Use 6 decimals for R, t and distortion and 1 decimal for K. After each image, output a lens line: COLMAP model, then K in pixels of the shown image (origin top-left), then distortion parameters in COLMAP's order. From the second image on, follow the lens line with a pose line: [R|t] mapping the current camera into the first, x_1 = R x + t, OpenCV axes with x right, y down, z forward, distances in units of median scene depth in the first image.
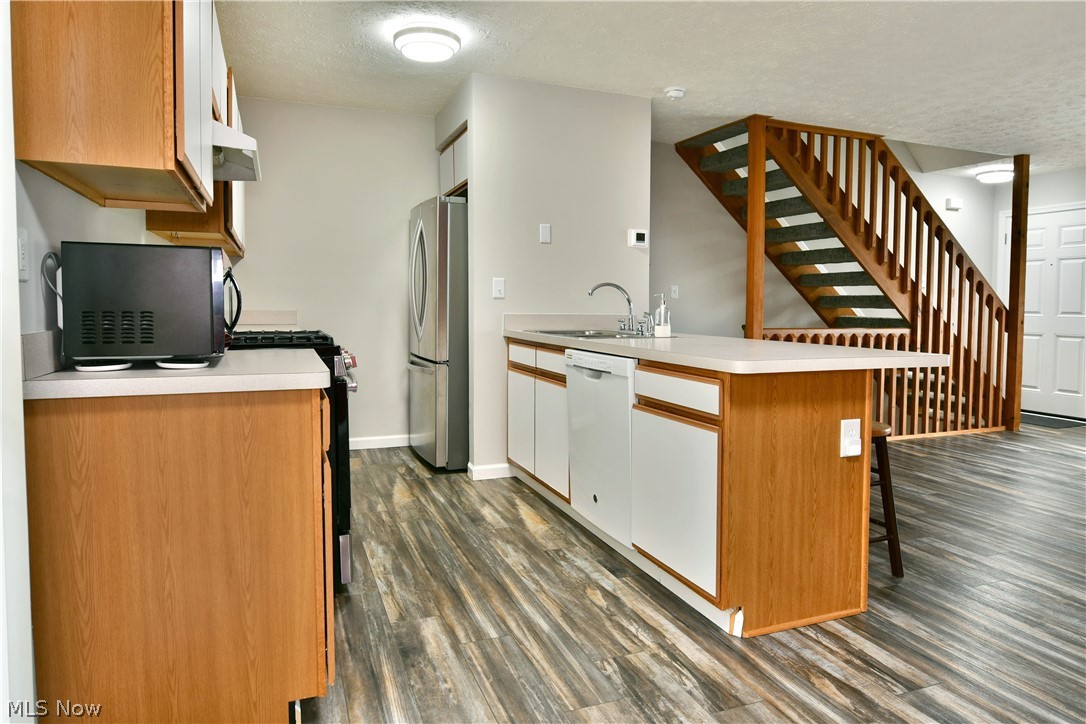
lens RADIAL K [[662.4, 0, 520.2], [0, 662.4, 329.6], [0, 0, 1]] dist [-0.012334, -0.006016]
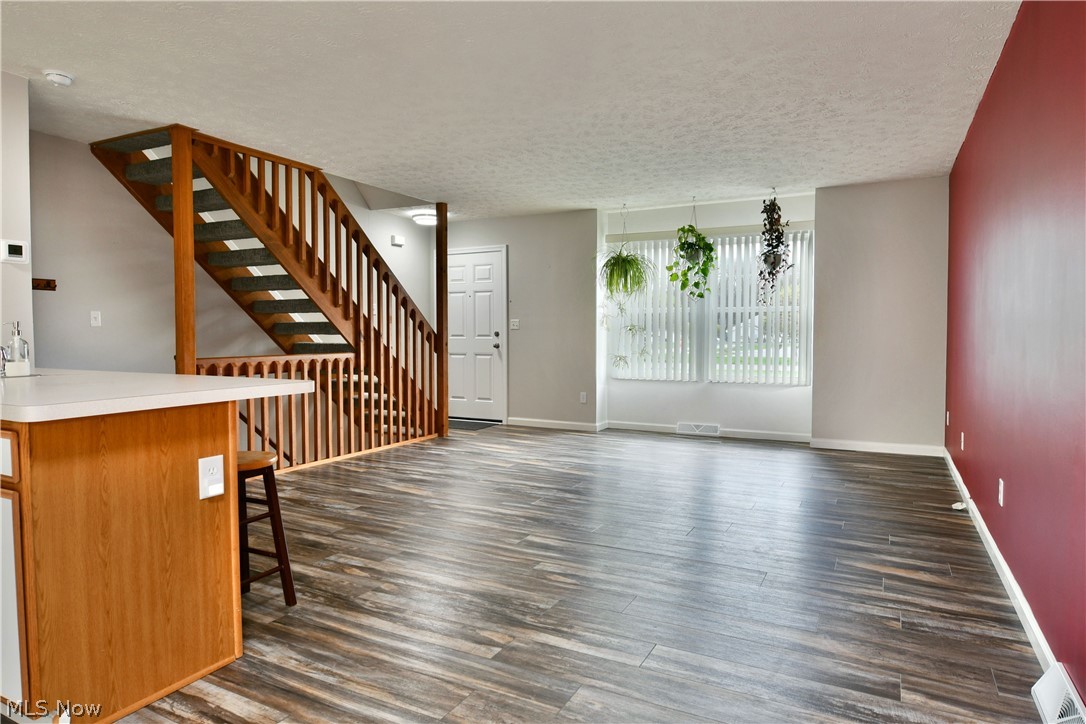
lens RADIAL K [[662.4, 0, 537.0], [0, 662.4, 347.3], [0, 0, 1]] dist [-0.012334, -0.006016]
pose [[0.745238, -0.028127, 0.666206, 0.162423], [0.036789, 0.999323, 0.001037, -0.001266], [-0.665783, 0.023736, 0.745767, -0.000382]]
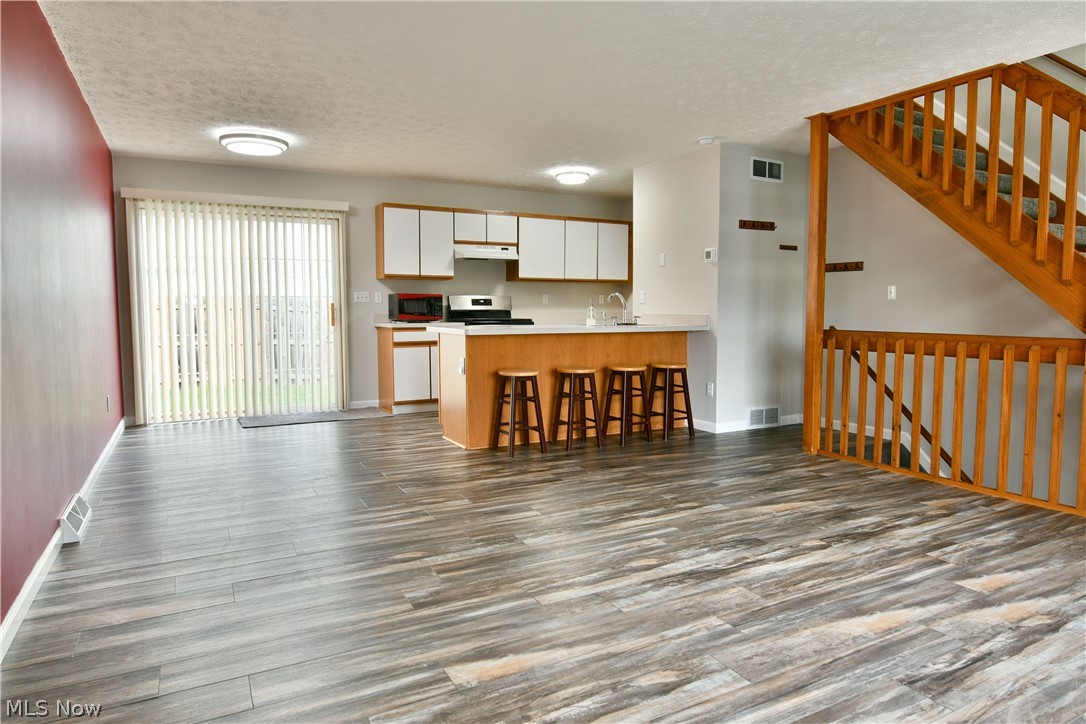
lens RADIAL K [[662.4, 0, 537.1], [0, 662.4, 349.9], [0, 0, 1]] dist [-0.012334, -0.006016]
pose [[0.126171, 0.053390, -0.990571, 1.912031], [-0.039151, 0.998041, 0.048806, -0.004673], [0.991236, 0.032624, 0.128014, 0.677913]]
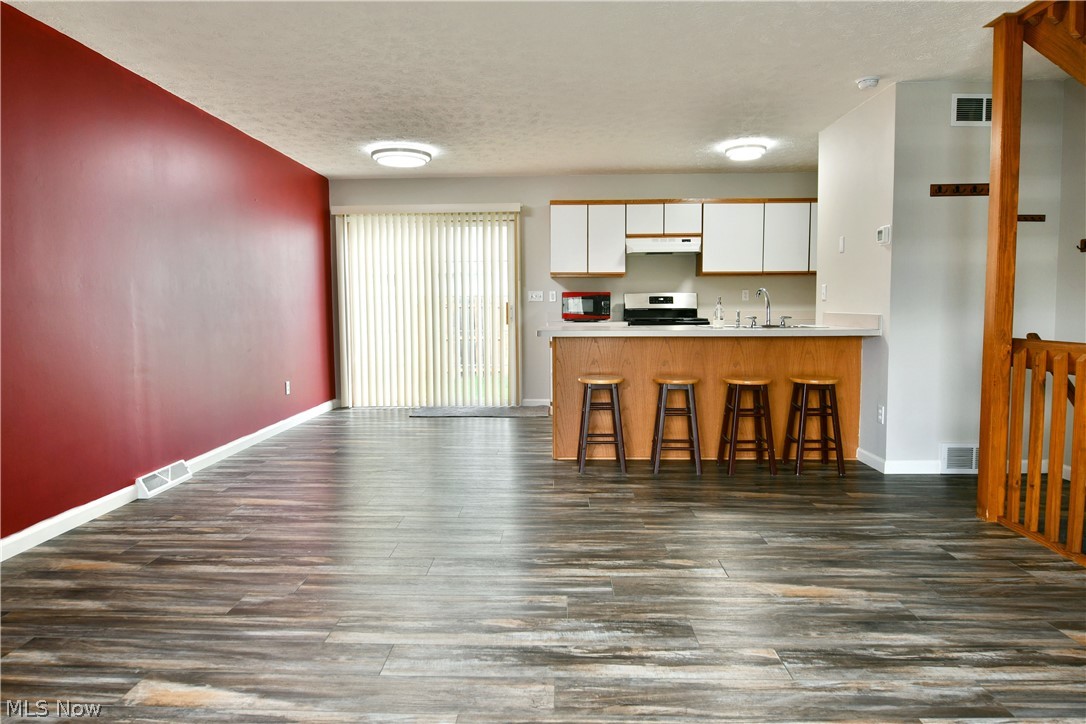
lens RADIAL K [[662.4, 0, 531.8], [0, 662.4, 347.3], [0, 0, 1]] dist [-0.012334, -0.006016]
pose [[-0.387917, 0.050191, -0.920327, 1.706983], [-0.035573, 0.996957, 0.069364, -0.031426], [0.921008, 0.059646, -0.384951, 1.216543]]
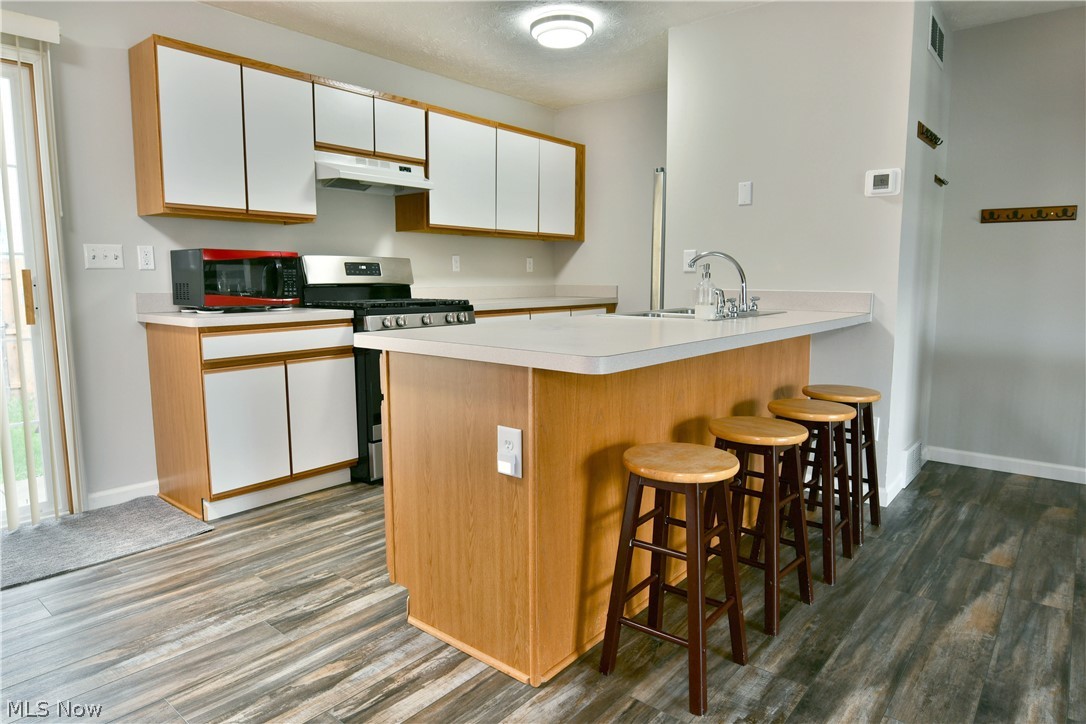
lens RADIAL K [[662.4, 0, 542.5], [0, 662.4, 351.9], [0, 0, 1]] dist [-0.012334, -0.006016]
pose [[0.486911, 0.089624, -0.868841, 0.833917], [-0.031708, 0.995880, 0.084958, -0.011627], [0.872876, -0.013818, 0.487747, 0.469976]]
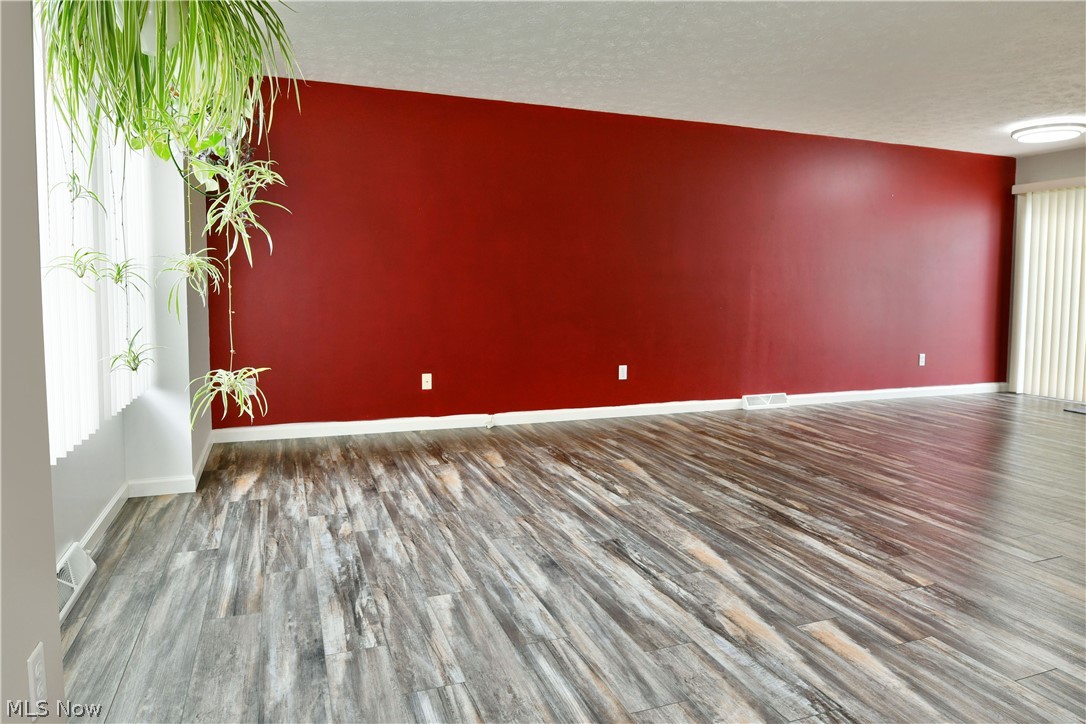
lens RADIAL K [[650.2, 0, 514.7], [0, 650.2, 375.4], [0, 0, 1]] dist [-0.012423, -0.003973]
pose [[-0.999603, -0.023238, 0.015935, 1.515223], [-0.019924, 0.982835, 0.183405, -0.062787], [-0.019924, 0.183015, -0.982908, 1.893813]]
